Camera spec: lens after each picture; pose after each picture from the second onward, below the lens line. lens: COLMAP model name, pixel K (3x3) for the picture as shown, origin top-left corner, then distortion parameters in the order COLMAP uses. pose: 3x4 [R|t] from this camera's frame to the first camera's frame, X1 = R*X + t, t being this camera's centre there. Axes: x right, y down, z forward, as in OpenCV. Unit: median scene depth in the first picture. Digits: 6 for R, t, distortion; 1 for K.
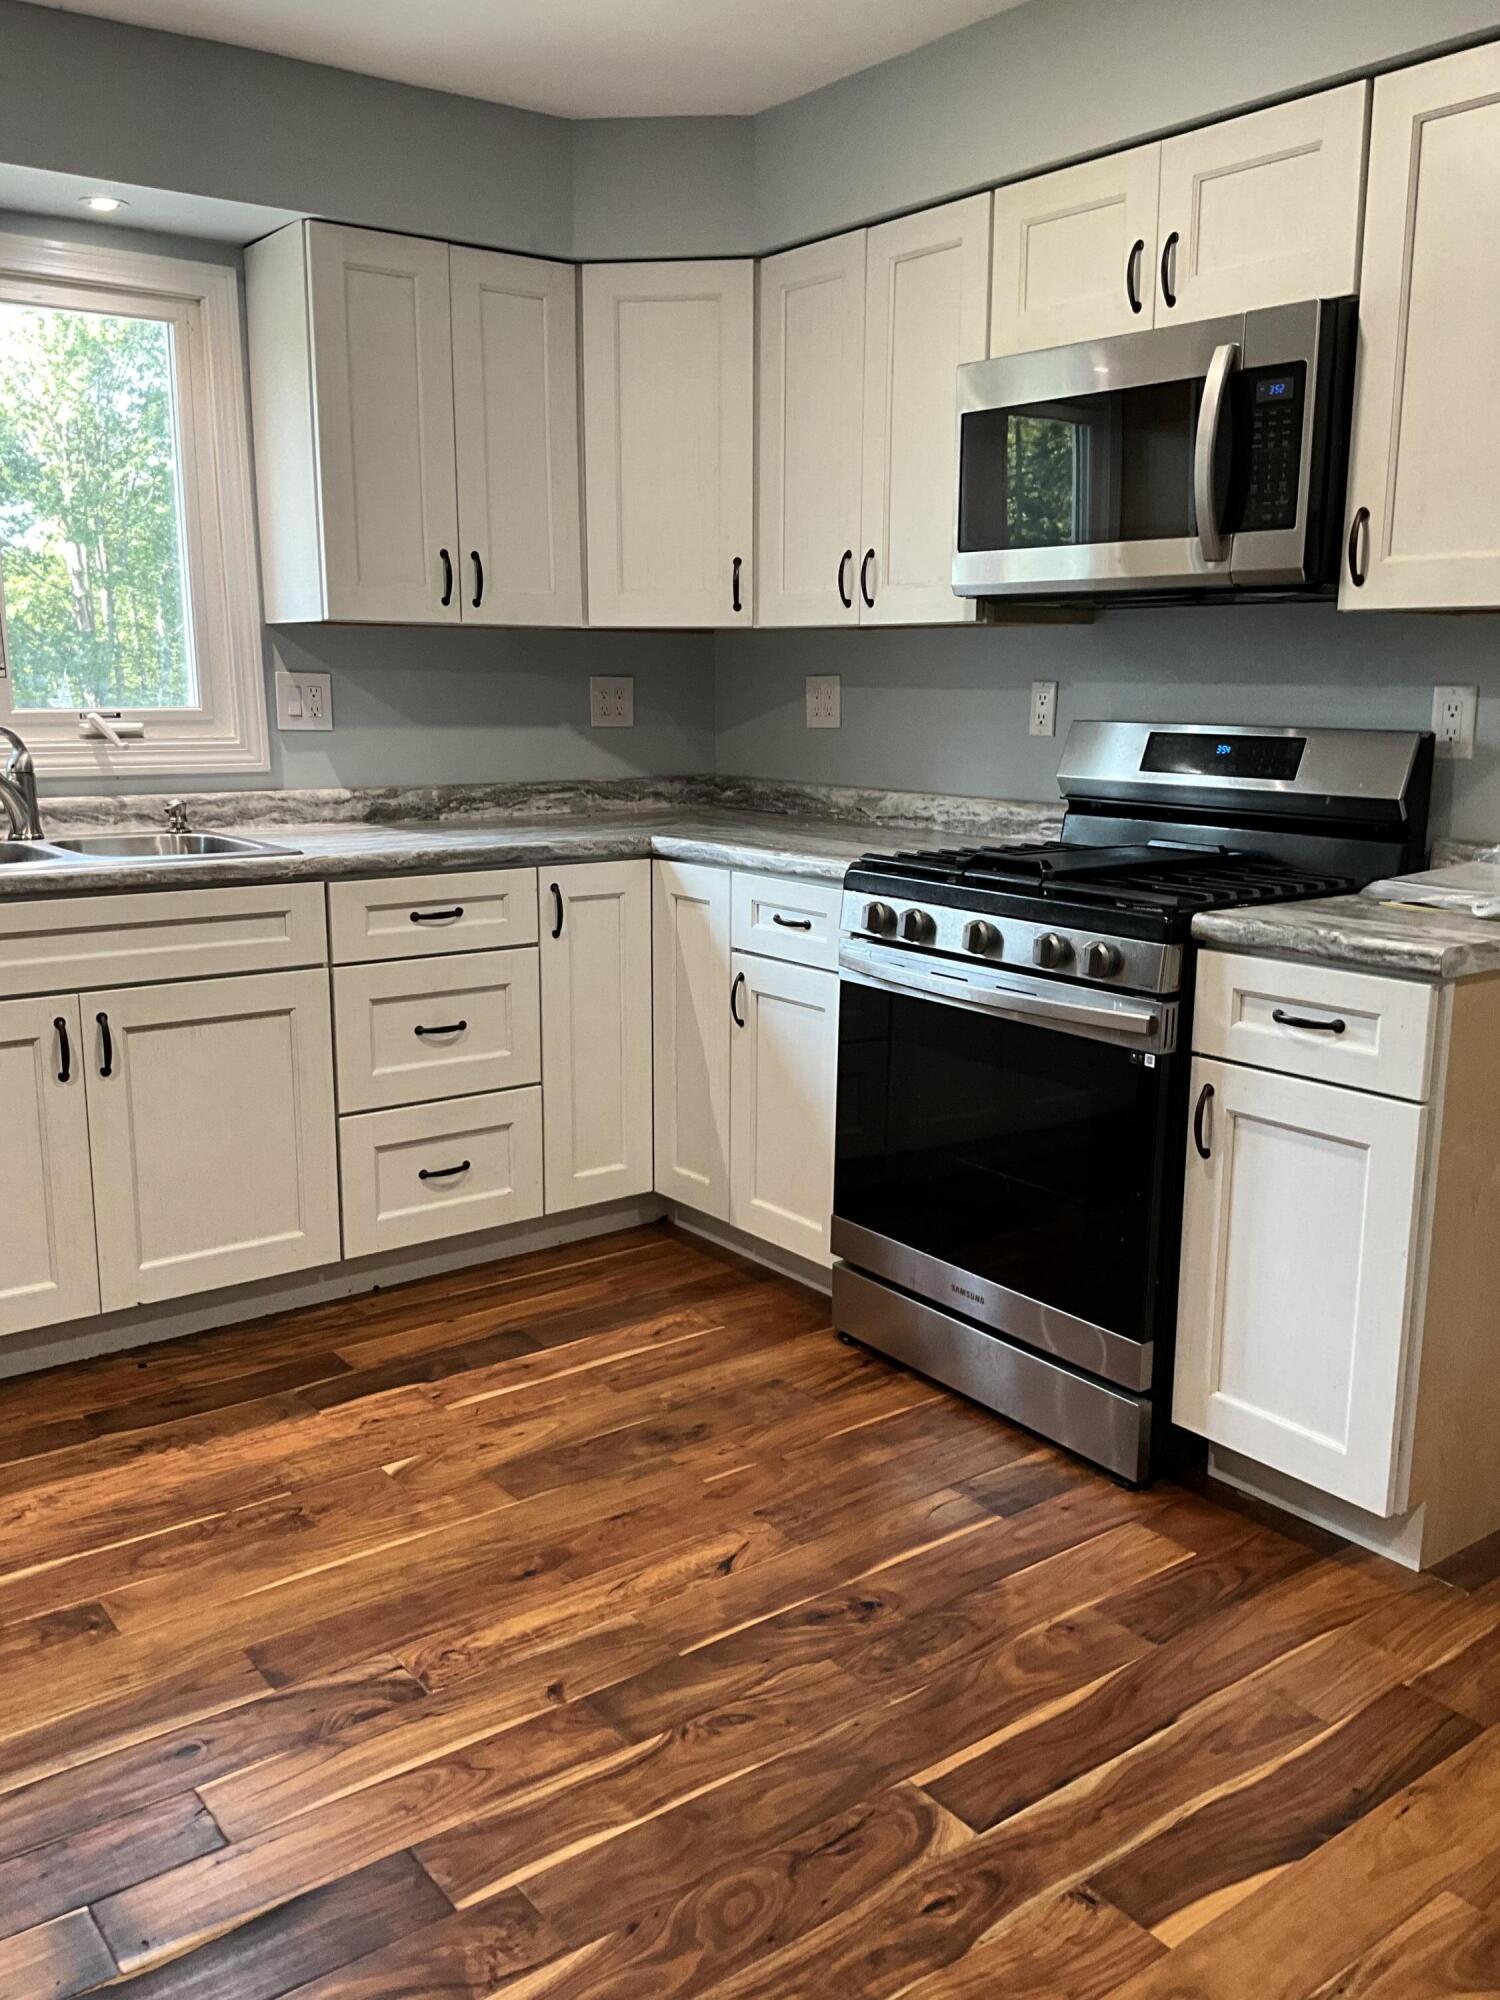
lens RADIAL K [[1657.4, 0, 749.2], [0, 1657.4, 1005.9], [0, 0, 1]] dist [0.118338, -0.252349]
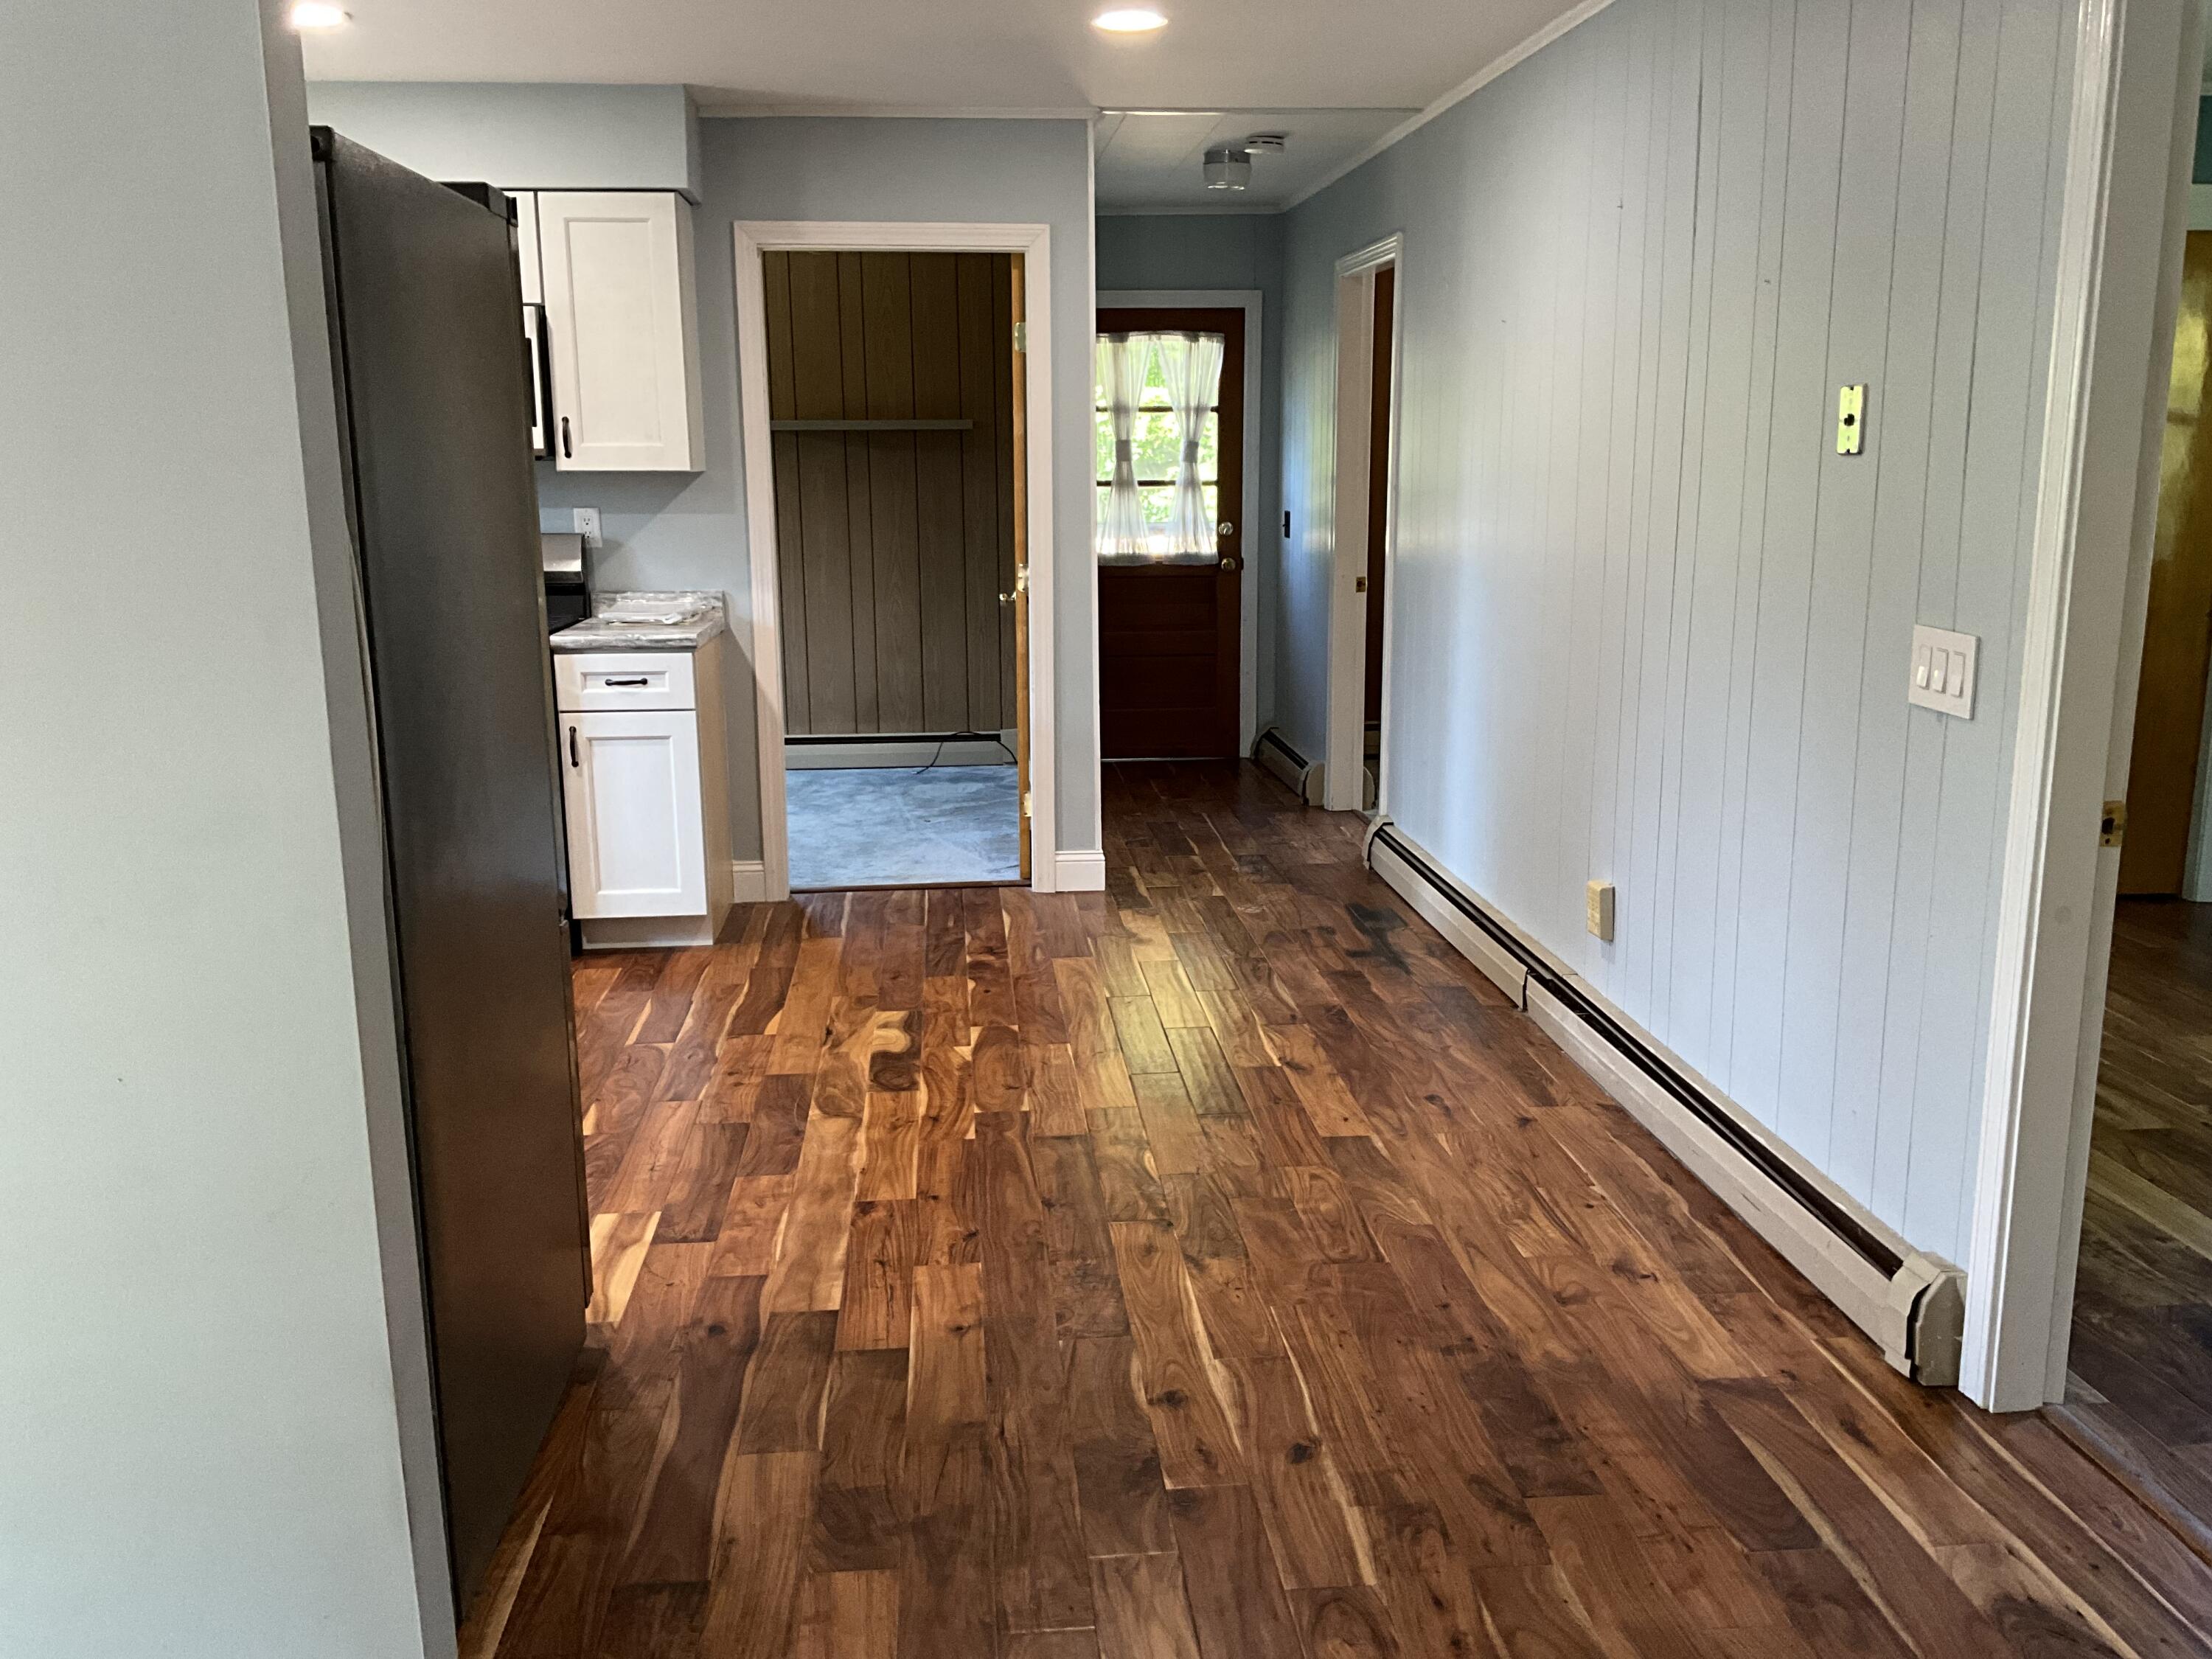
lens RADIAL K [[1870.9, 0, 1106.0], [0, 1870.9, 829.5], [0, 0, 1]] dist [0.137749, -0.229465]
pose [[0.533404, -0.179860, 0.826517, -1.080180], [0.176688, 0.979268, 0.099072, 0.051429], [-0.827201, 0.093191, 0.554124, -0.602265]]
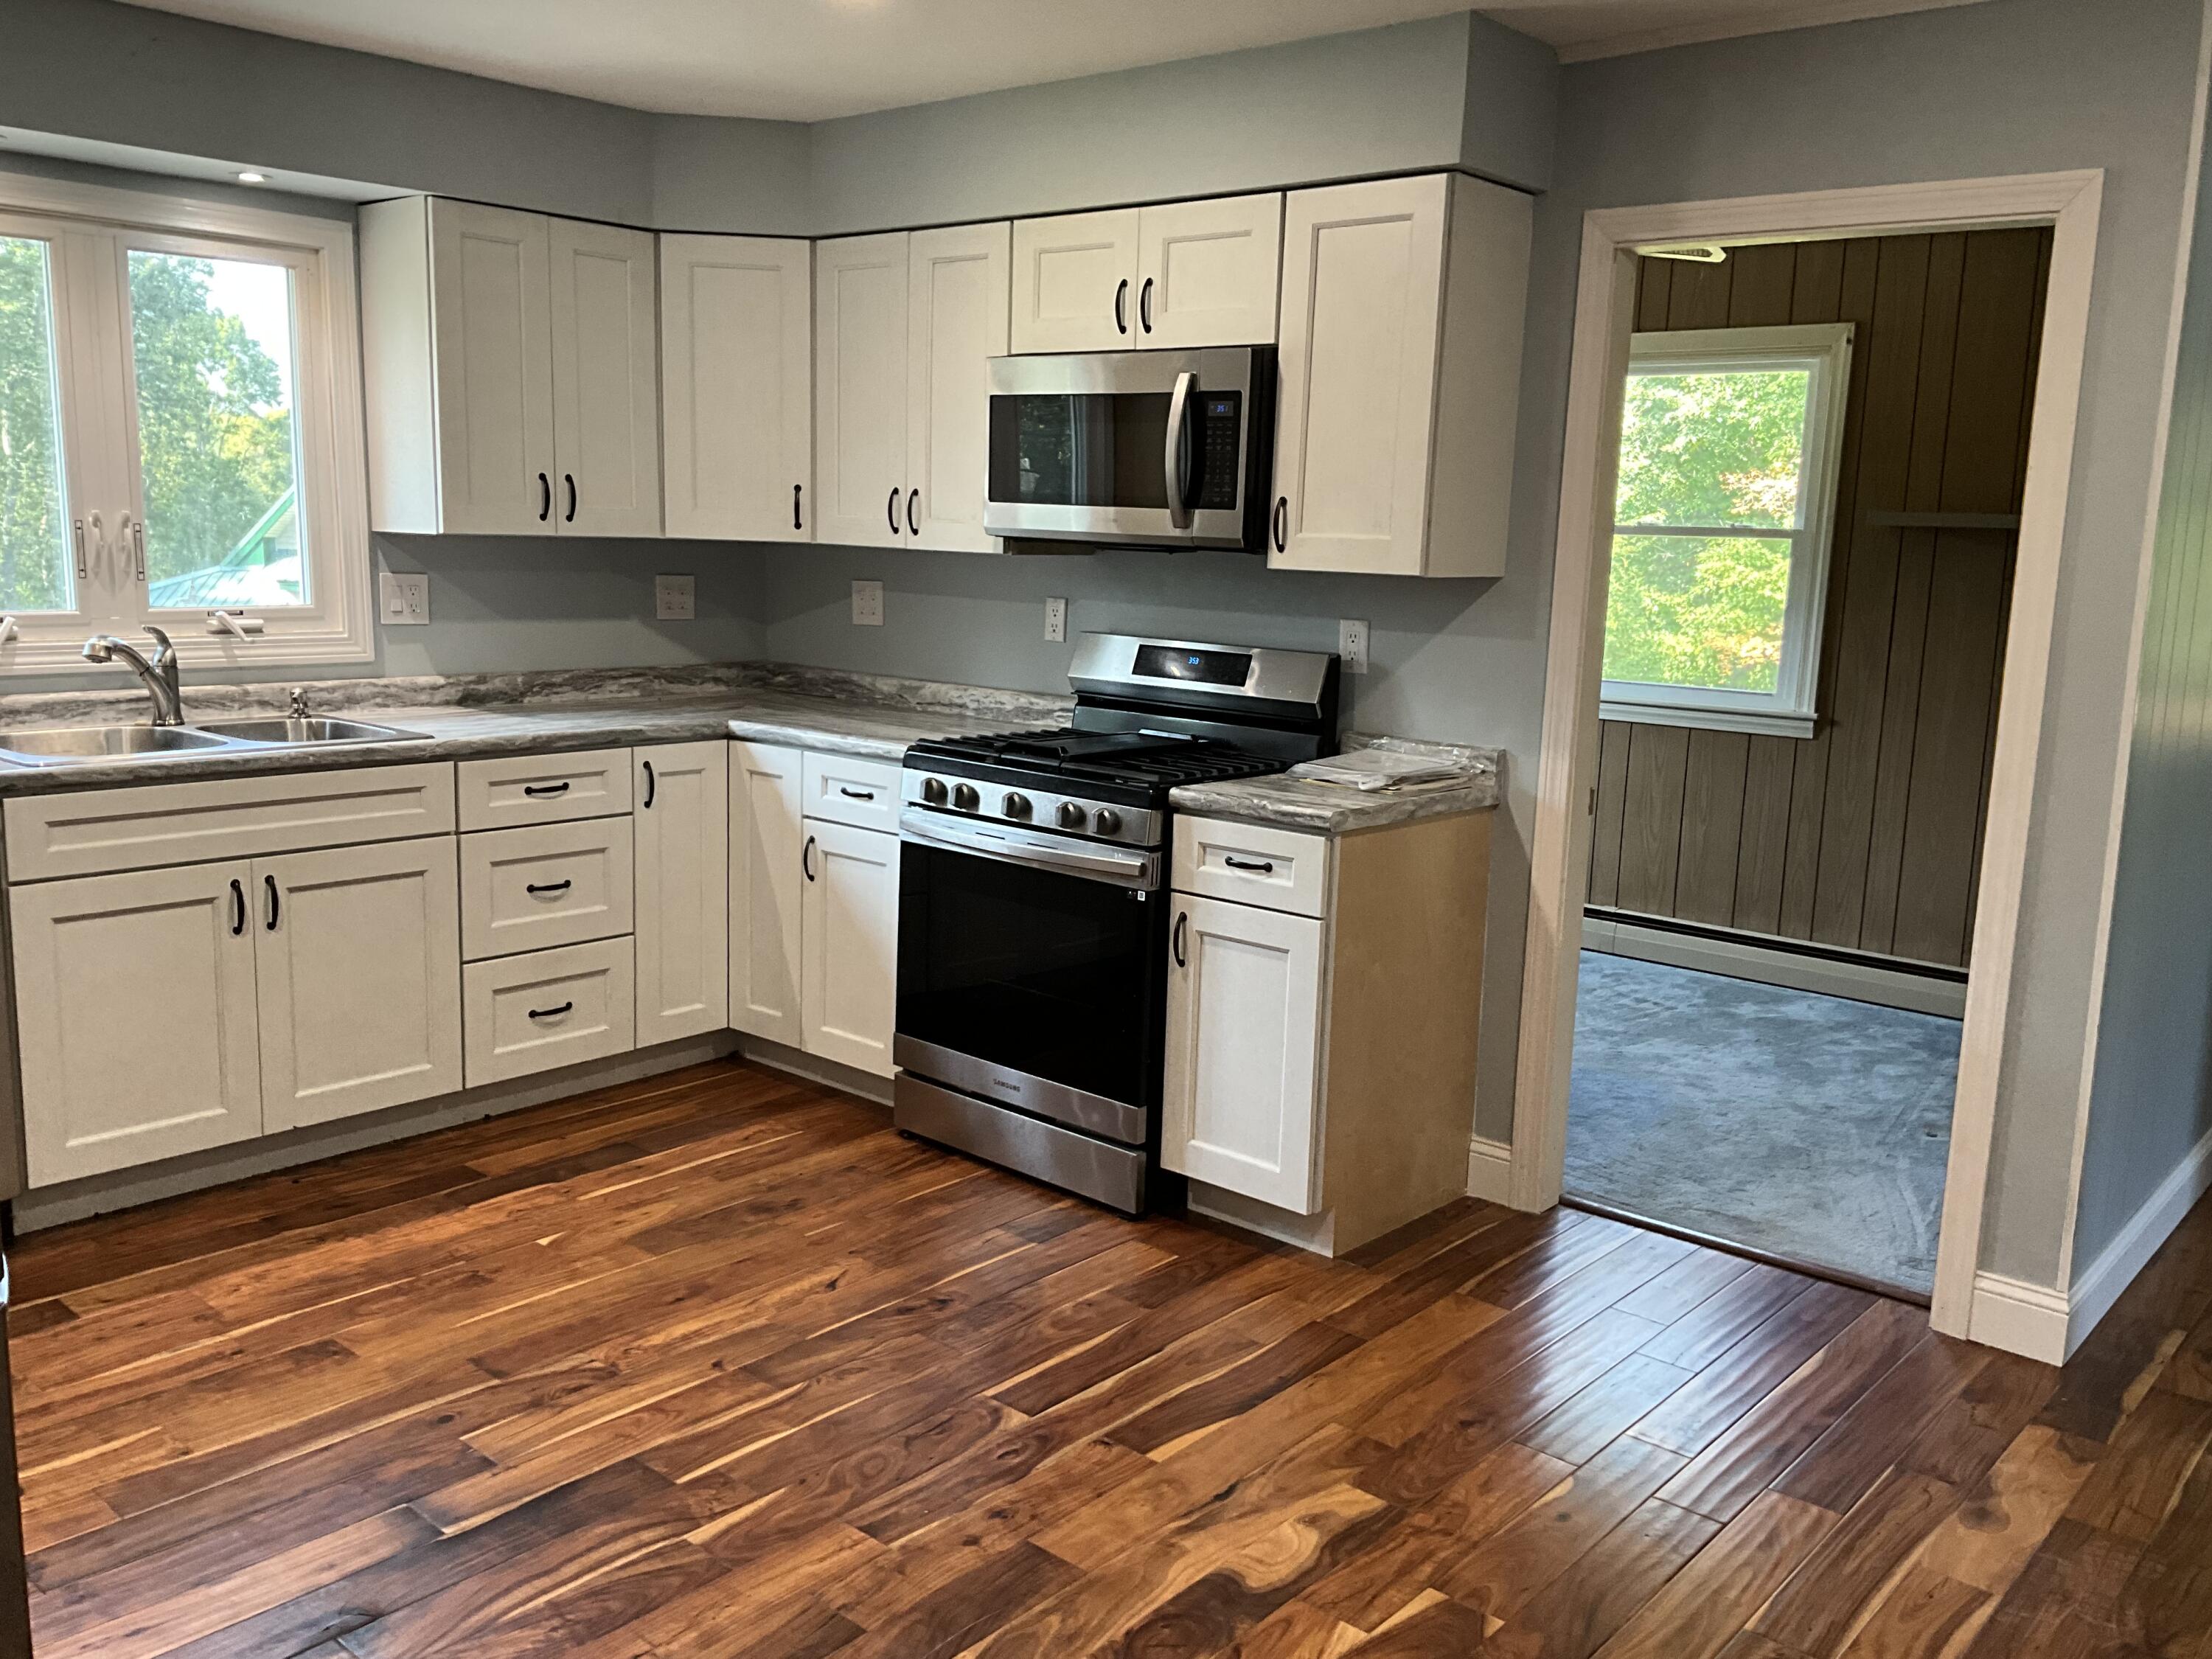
lens RADIAL K [[1845.9, 0, 1094.5], [0, 1845.9, 824.7], [0, 0, 1]] dist [0.114563, -0.208761]
pose [[0.979398, -0.008926, 0.201740, -0.092613], [0.014795, 0.999510, -0.027602, 0.014610], [-0.201395, 0.030018, 0.979050, -0.431656]]
